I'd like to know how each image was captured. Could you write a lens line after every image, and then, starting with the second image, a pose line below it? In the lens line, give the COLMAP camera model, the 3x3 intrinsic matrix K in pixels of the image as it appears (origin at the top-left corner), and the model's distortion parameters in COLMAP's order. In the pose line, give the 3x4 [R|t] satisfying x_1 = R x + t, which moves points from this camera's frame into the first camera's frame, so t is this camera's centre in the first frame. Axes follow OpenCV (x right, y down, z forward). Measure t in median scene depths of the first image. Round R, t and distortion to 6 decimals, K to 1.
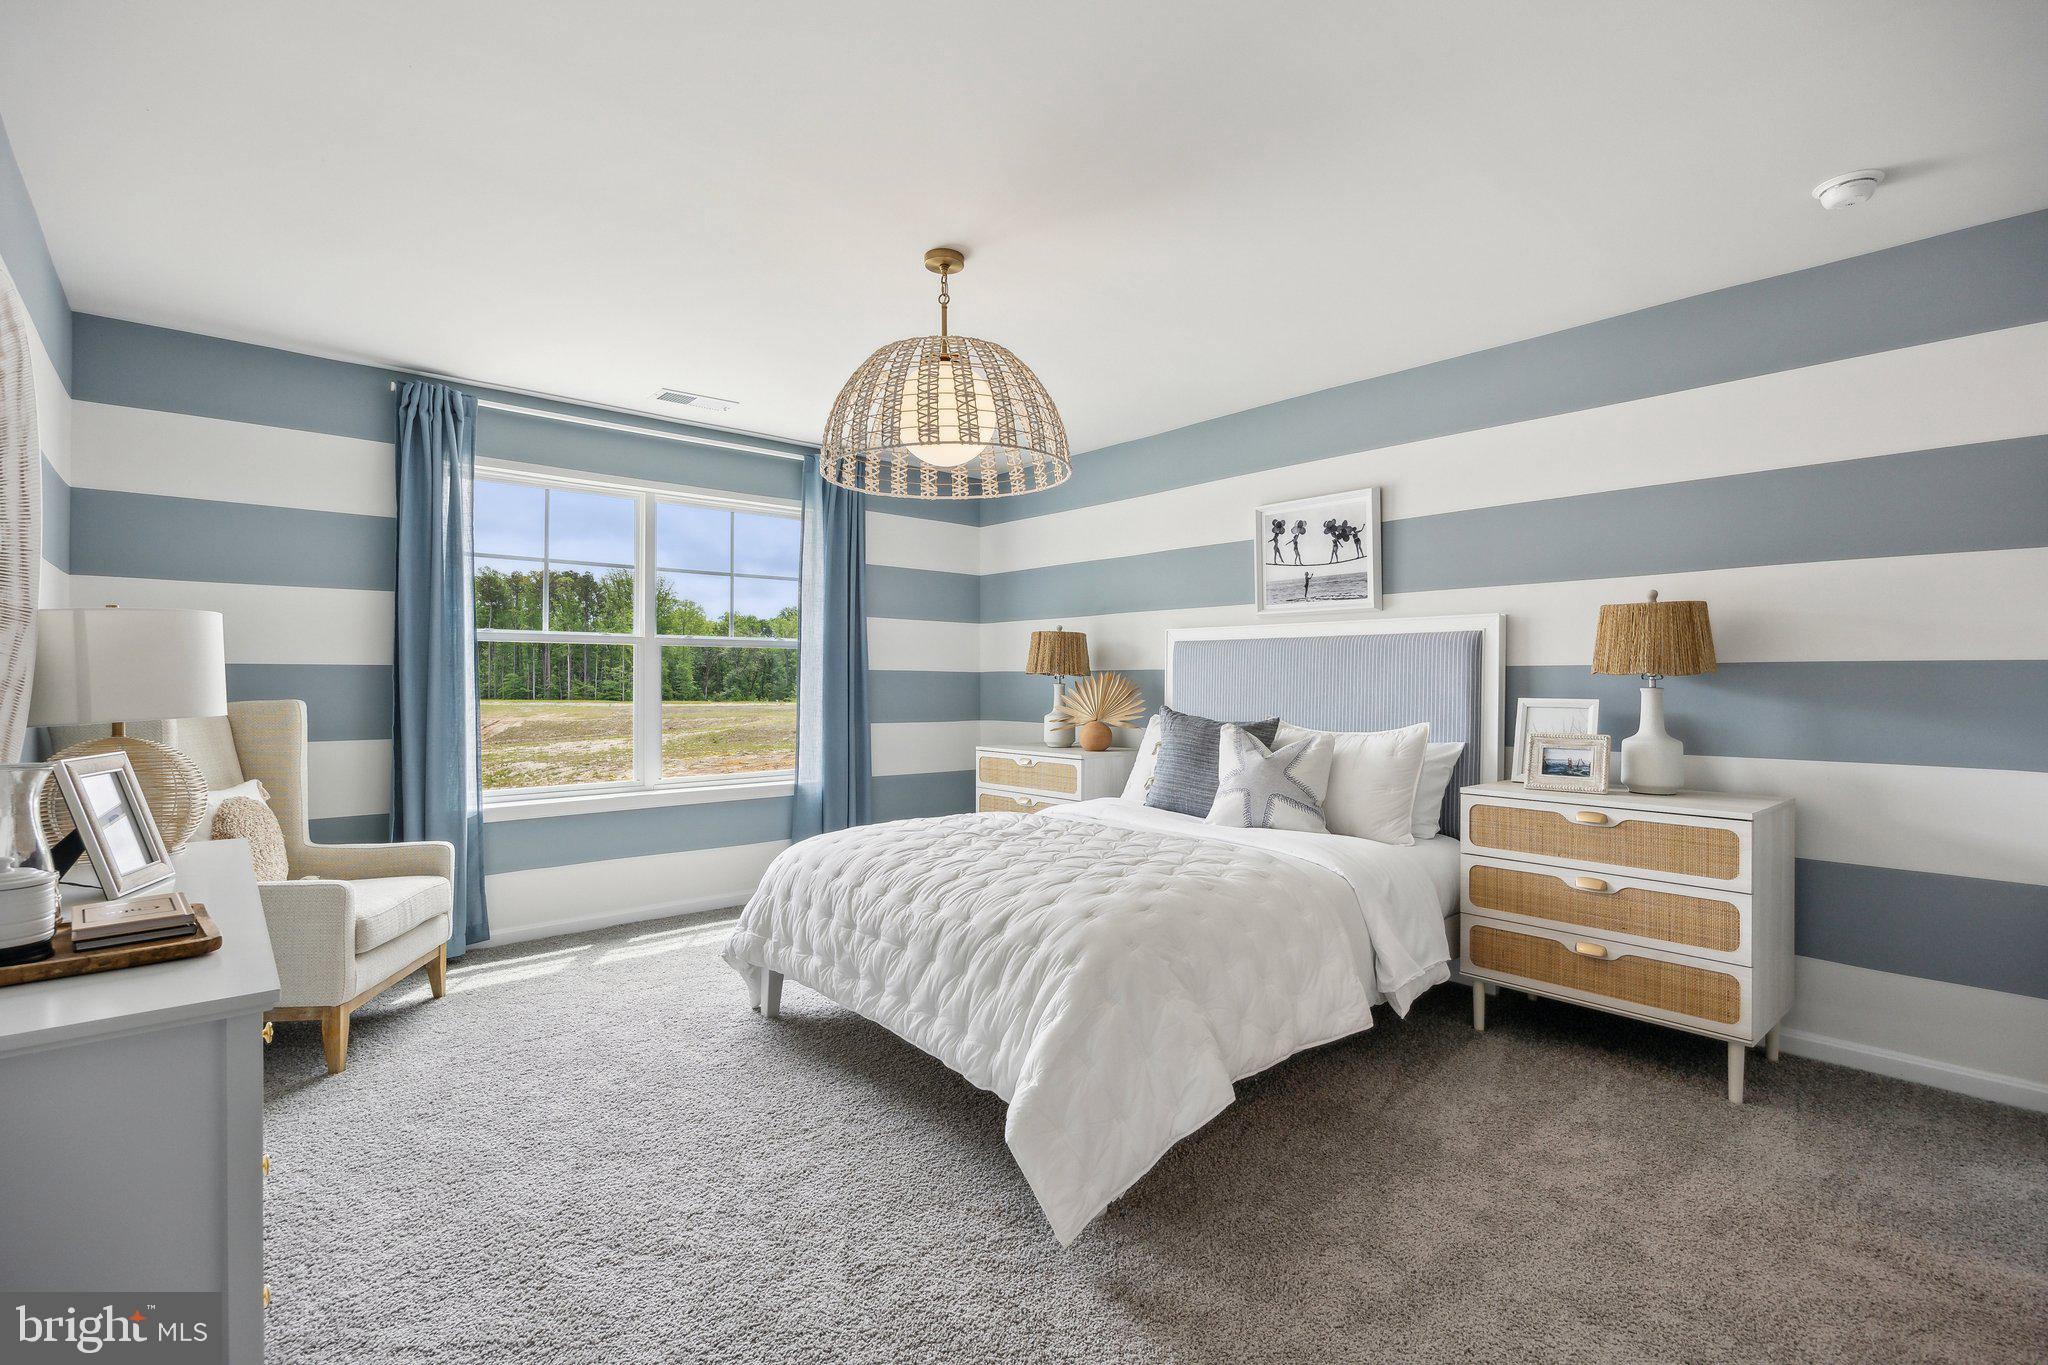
lens RADIAL K [[936.2, 0, 1024.5], [0, 936.2, 685.8], [0, 0, 1]] dist [-0.001596, 0.000023]
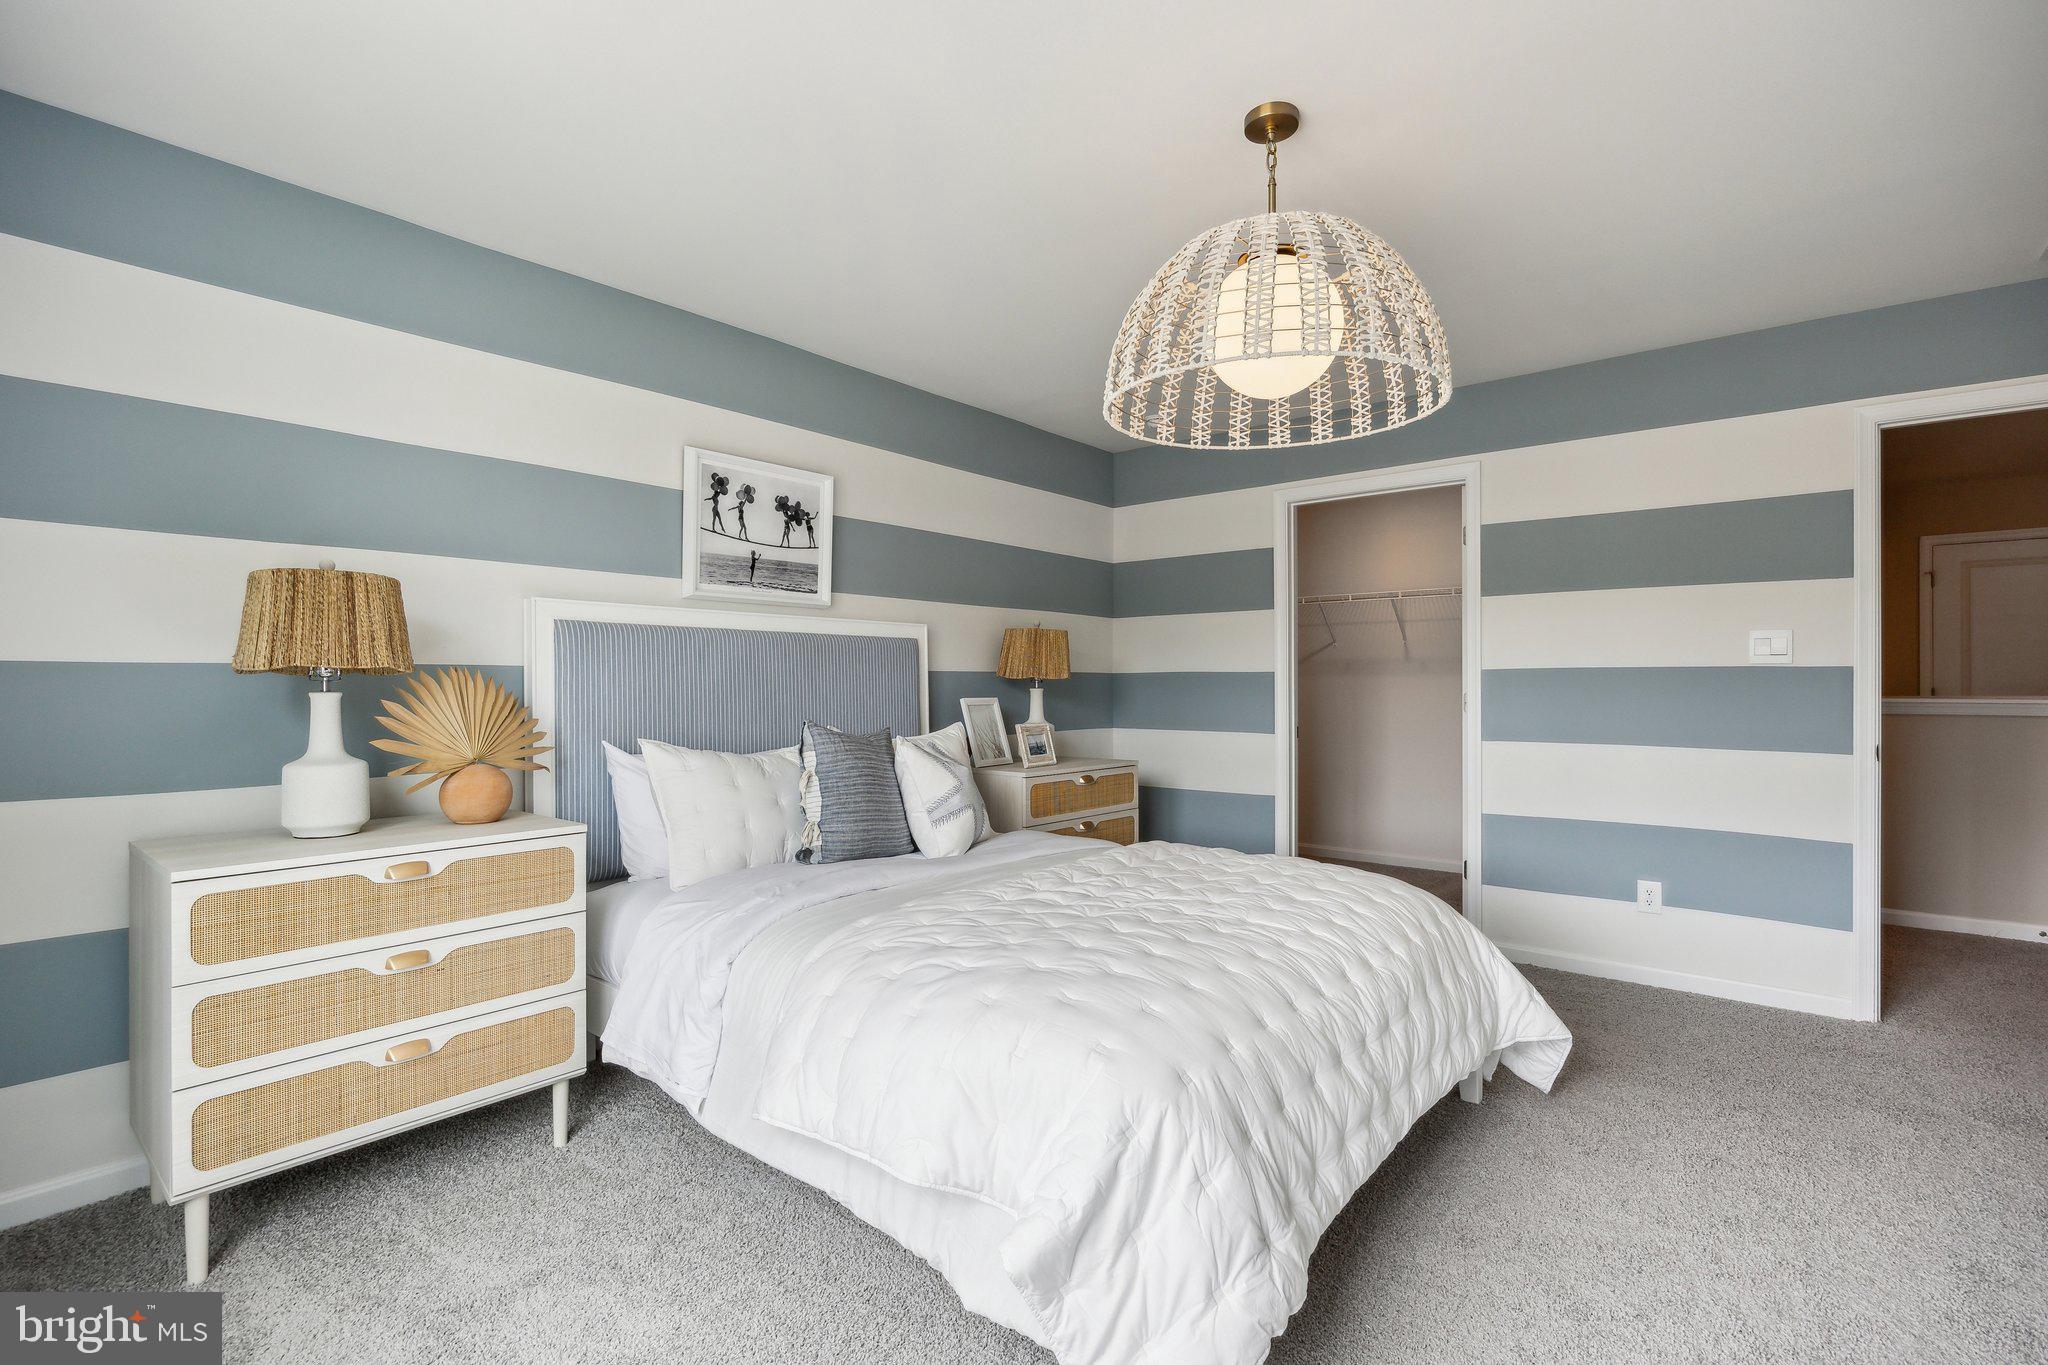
lens RADIAL K [[936.2, 0, 1021.0], [0, 936.2, 693.6], [0, 0, 1]] dist [-0.001596, 0.000023]
pose [[-0.149776, -0.011713, 0.988651, -0.546373], [0.004313, 0.999913, 0.012500, -0.006203], [-0.988711, 0.006136, -0.149712, 0.900684]]
